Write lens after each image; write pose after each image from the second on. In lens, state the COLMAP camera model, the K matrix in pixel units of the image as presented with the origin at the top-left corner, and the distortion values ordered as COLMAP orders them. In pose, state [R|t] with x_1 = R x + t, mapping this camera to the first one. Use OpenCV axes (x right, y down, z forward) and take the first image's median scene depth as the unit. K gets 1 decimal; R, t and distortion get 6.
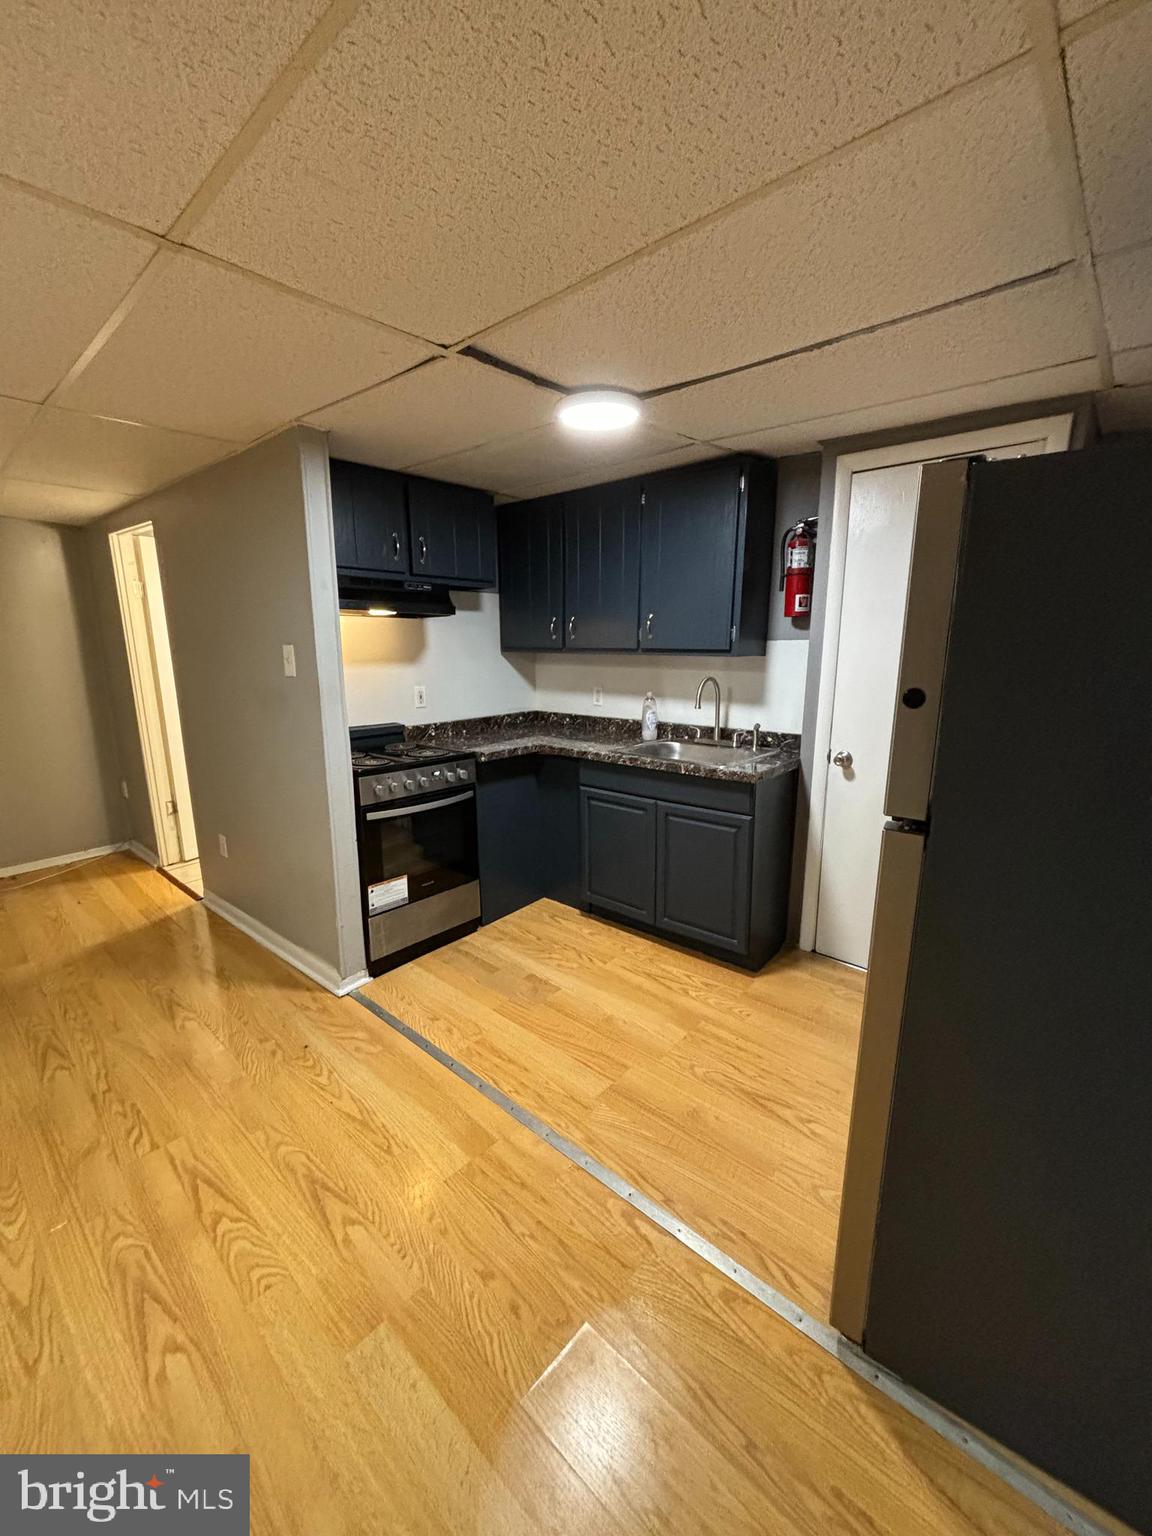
lens RADIAL K [[616.3, 0, 580.0], [0, 616.3, 769.8], [0, 0, 1]] dist [0.000566, -0.000573]
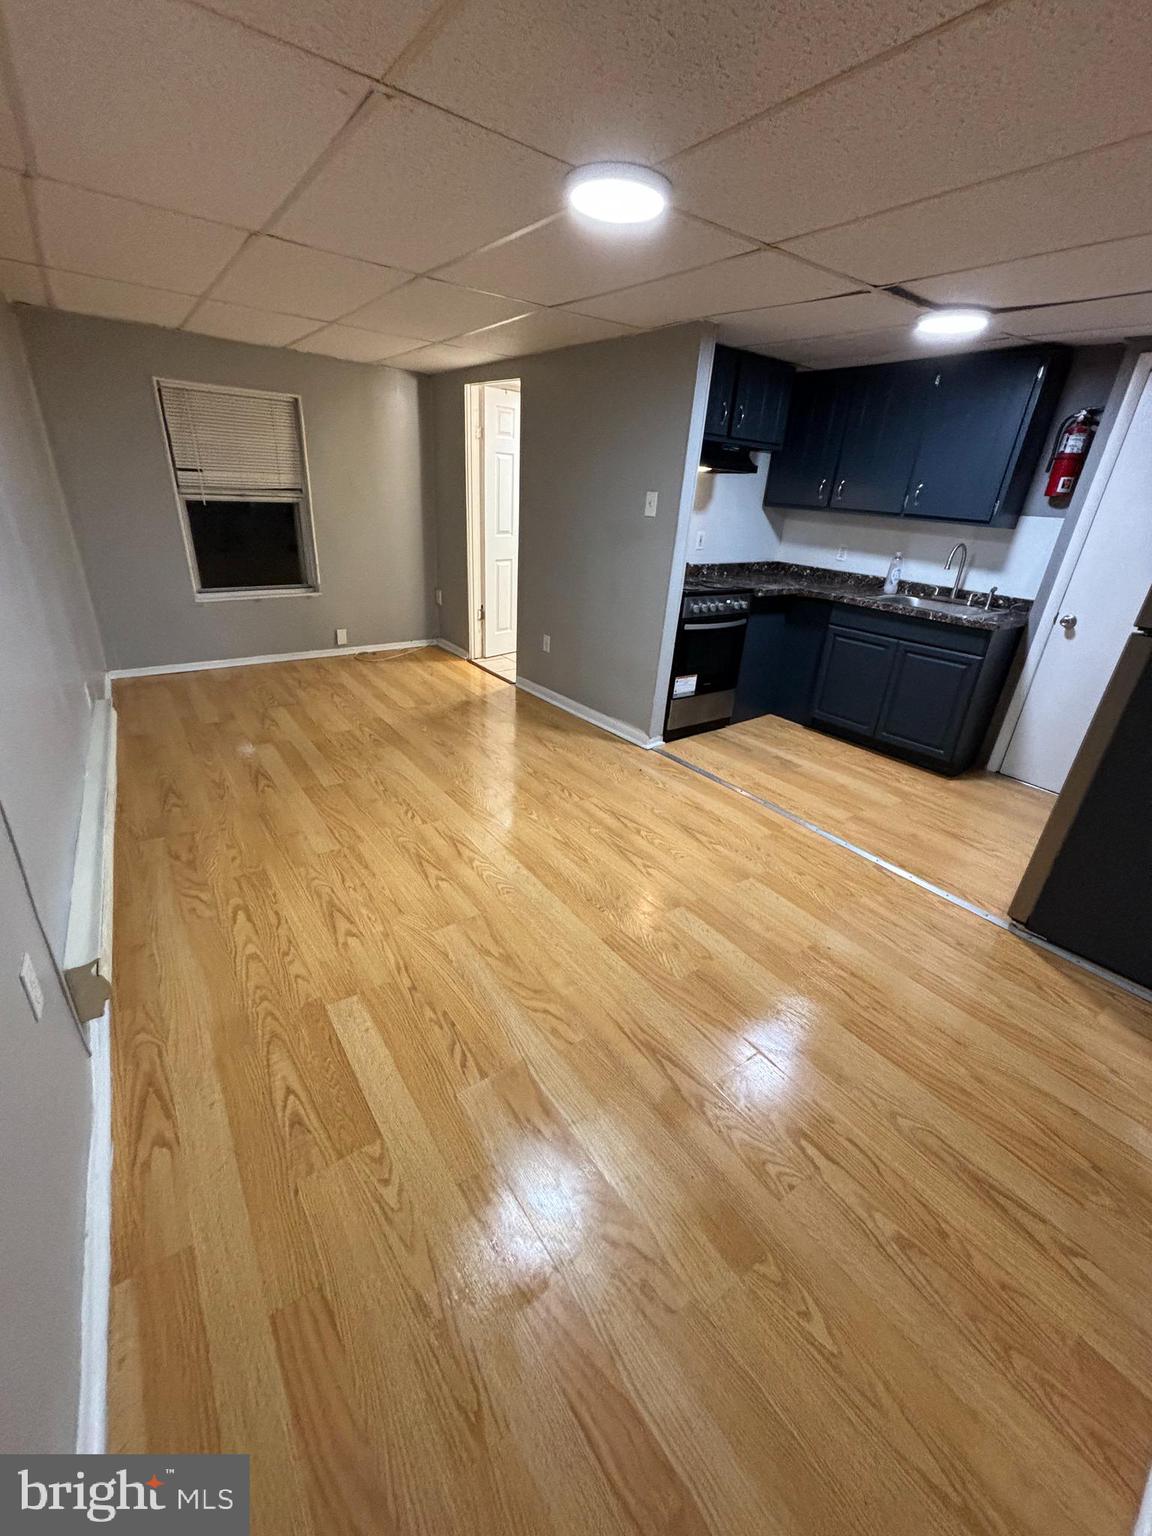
lens RADIAL K [[620.7, 0, 577.7], [0, 620.7, 770.1], [0, 0, 1]] dist [-0.000228, 0.000115]
pose [[0.975517, 0.145001, -0.165351, -0.274305], [-0.106212, 0.968988, 0.223116, 0.094076], [0.192575, -0.200091, 0.960665, -0.428118]]
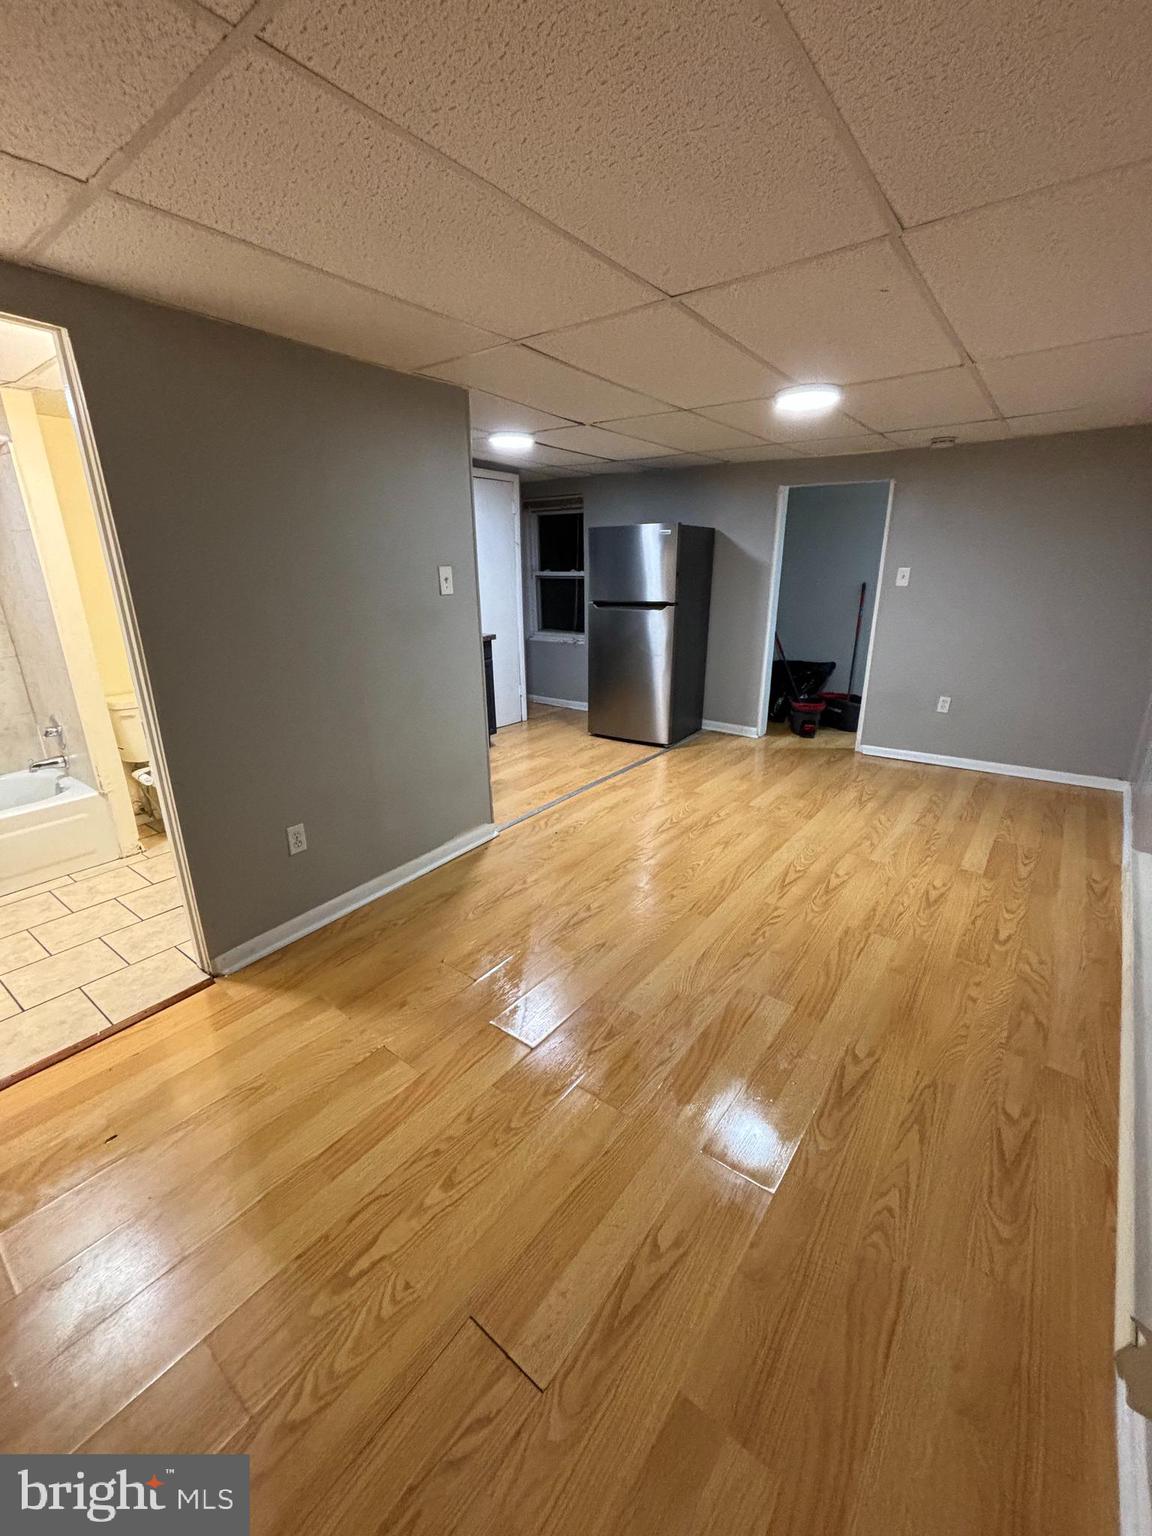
lens RADIAL K [[628.7, 0, 569.8], [0, 628.7, 773.0], [0, 0, 1]] dist [-0.000927, -0.000226]
pose [[-0.075827, -0.312351, 0.946936, -1.518390], [0.216621, 0.921828, 0.321416, -0.150342], [-0.973307, 0.229498, -0.002238, 0.752098]]
